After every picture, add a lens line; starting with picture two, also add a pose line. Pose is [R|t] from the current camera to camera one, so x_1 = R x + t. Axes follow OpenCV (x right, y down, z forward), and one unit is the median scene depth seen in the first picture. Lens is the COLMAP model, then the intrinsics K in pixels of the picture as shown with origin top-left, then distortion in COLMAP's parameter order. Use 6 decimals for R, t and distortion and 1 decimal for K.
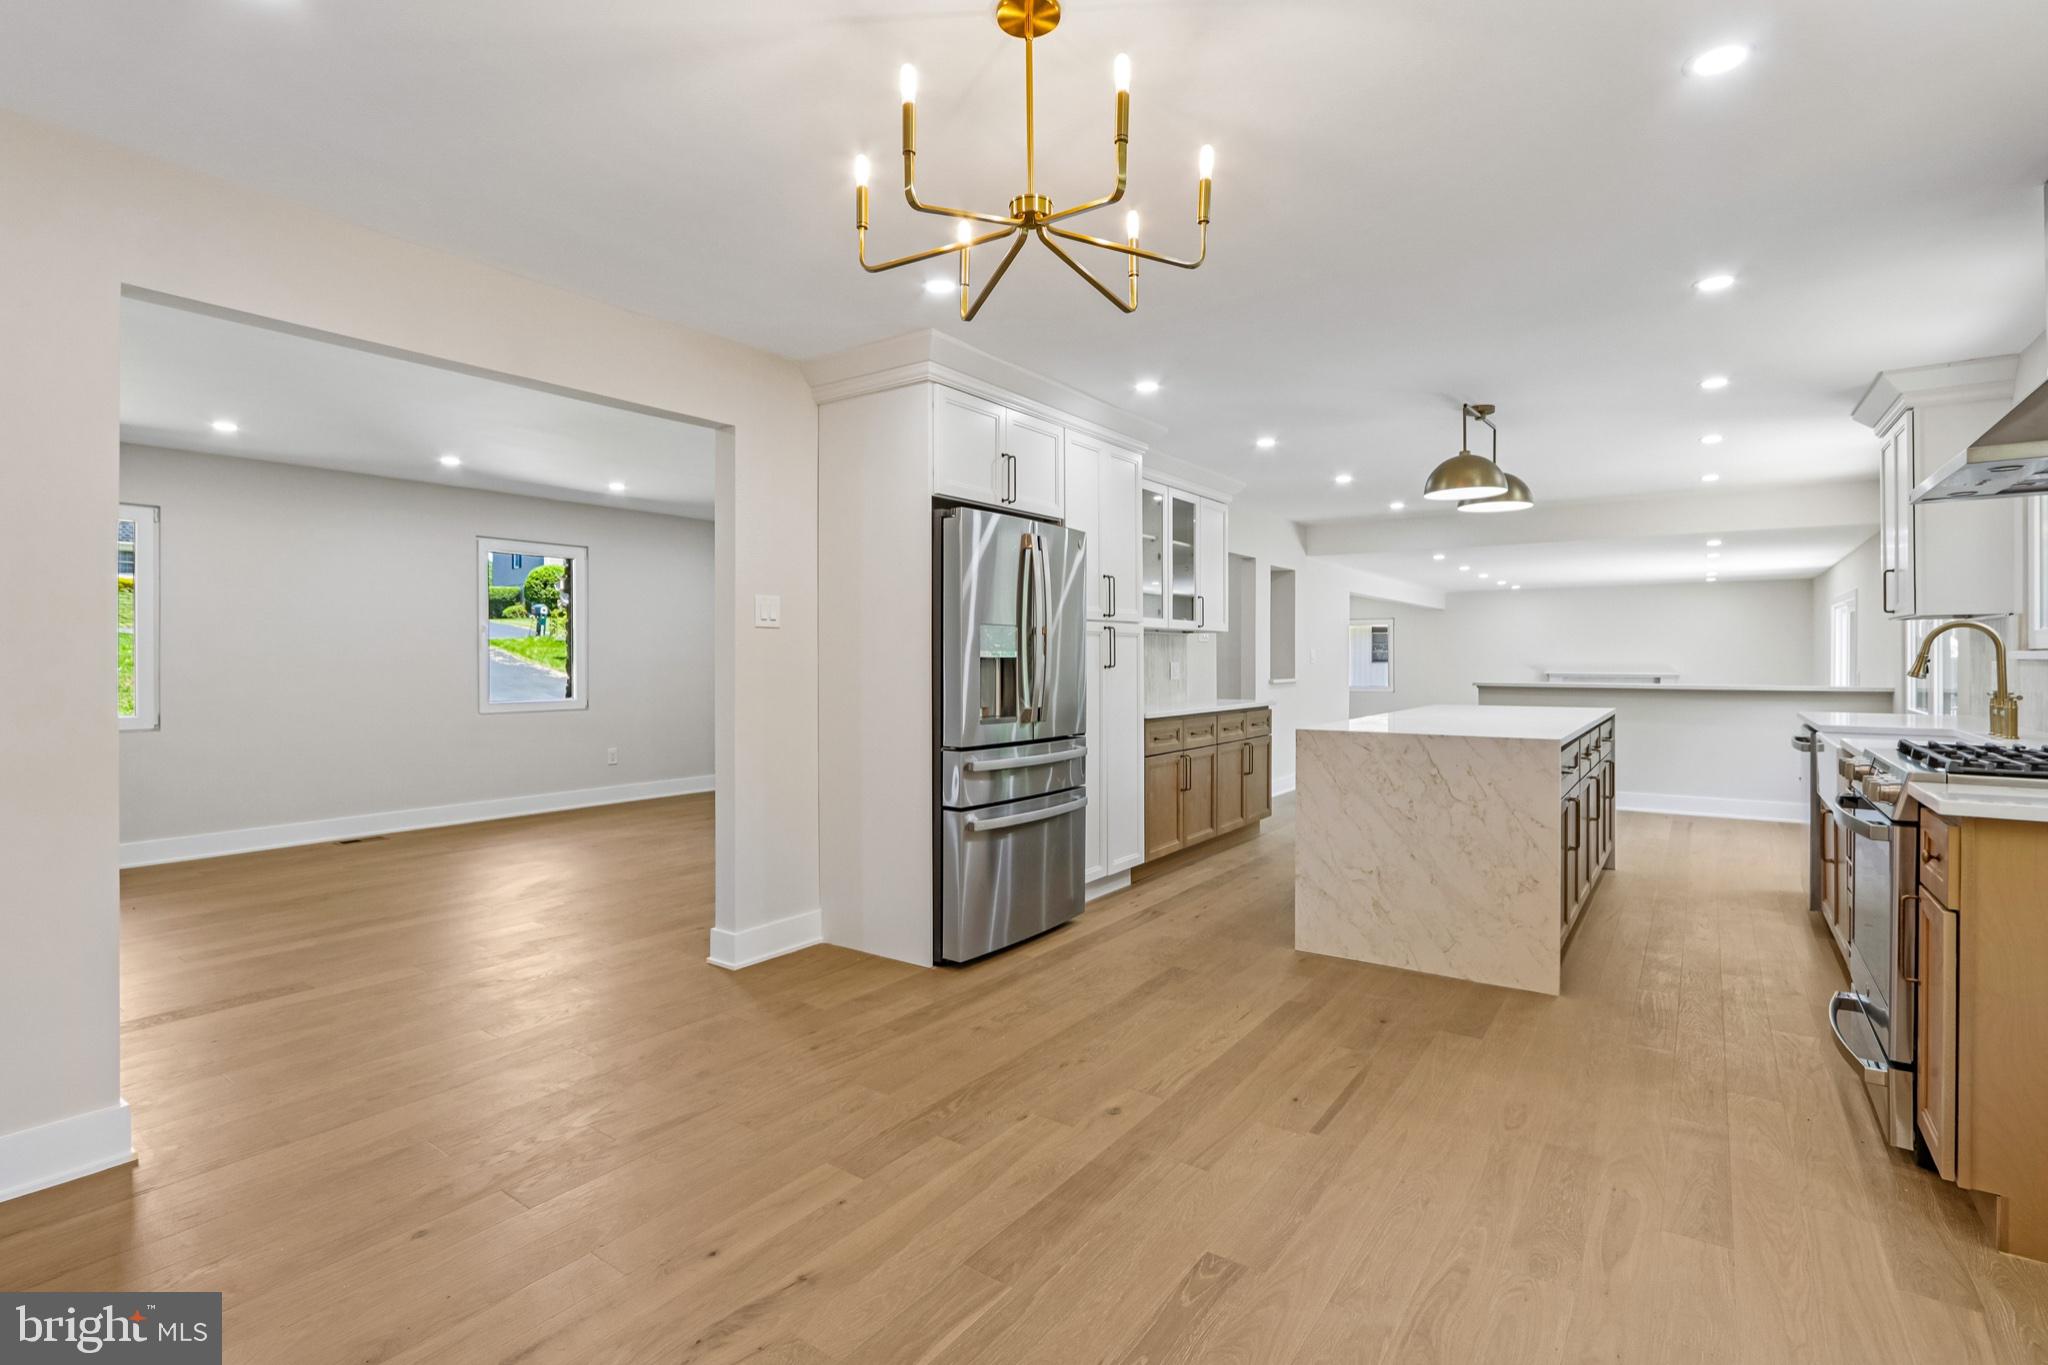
lens RADIAL K [[967.8, 0, 1015.6], [0, 967.8, 658.9], [0, 0, 1]] dist [-0.015635, 0.001019]
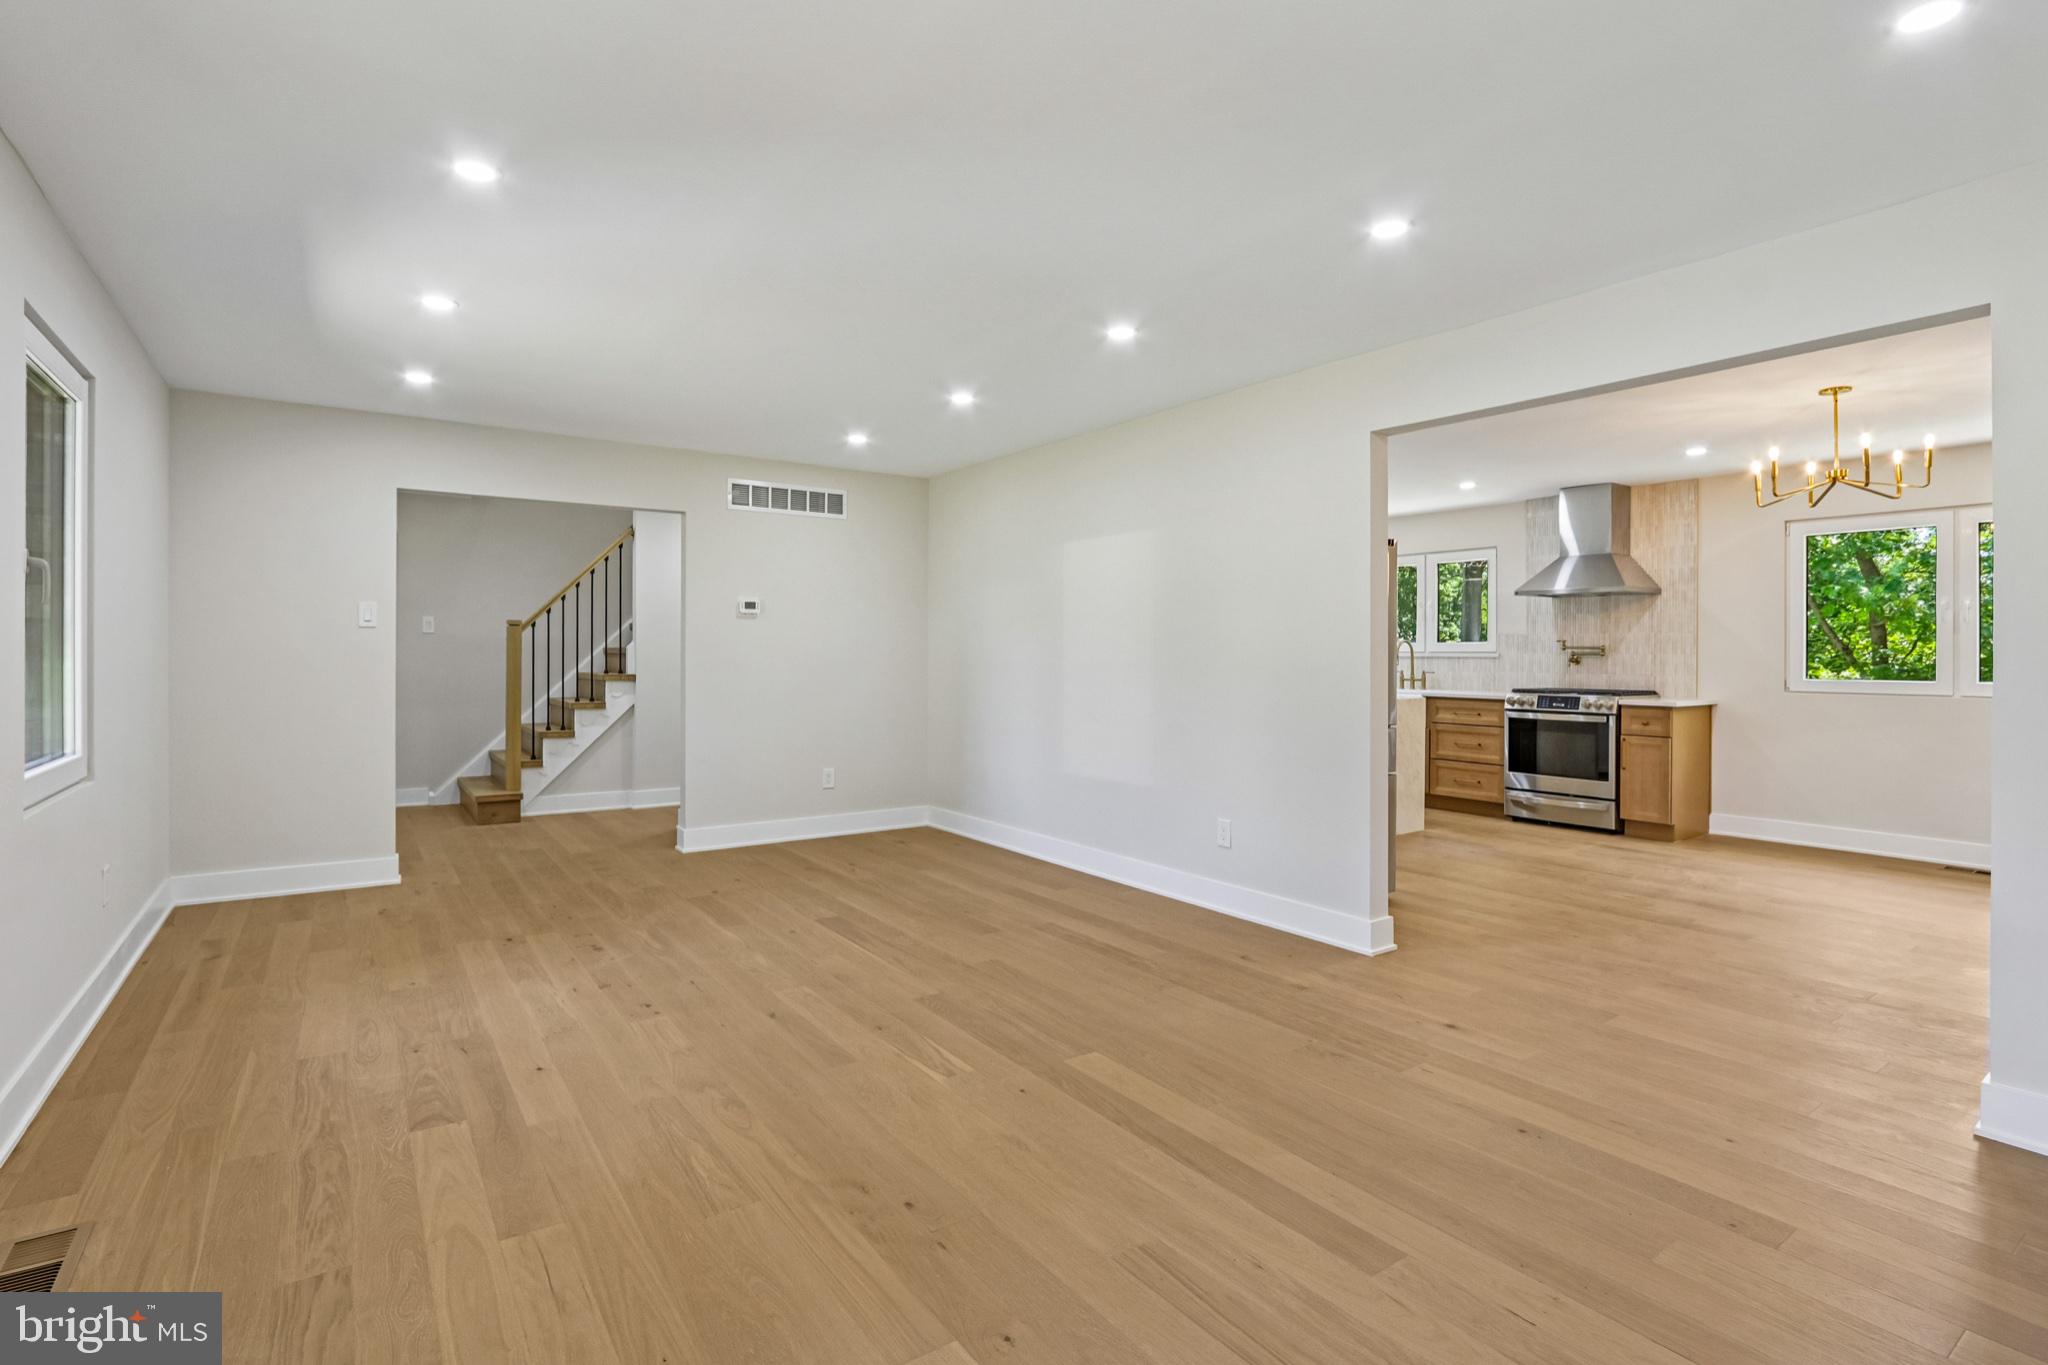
lens RADIAL K [[974.4, 0, 1011.0], [0, 974.4, 656.9], [0, 0, 1]] dist [-0.011911, 0.000748]
pose [[0.334578, -0.001210, 0.942367, -1.330979], [-0.002861, 0.999993, 0.002299, -0.001160], [-0.942364, -0.003465, 0.334572, 0.957738]]
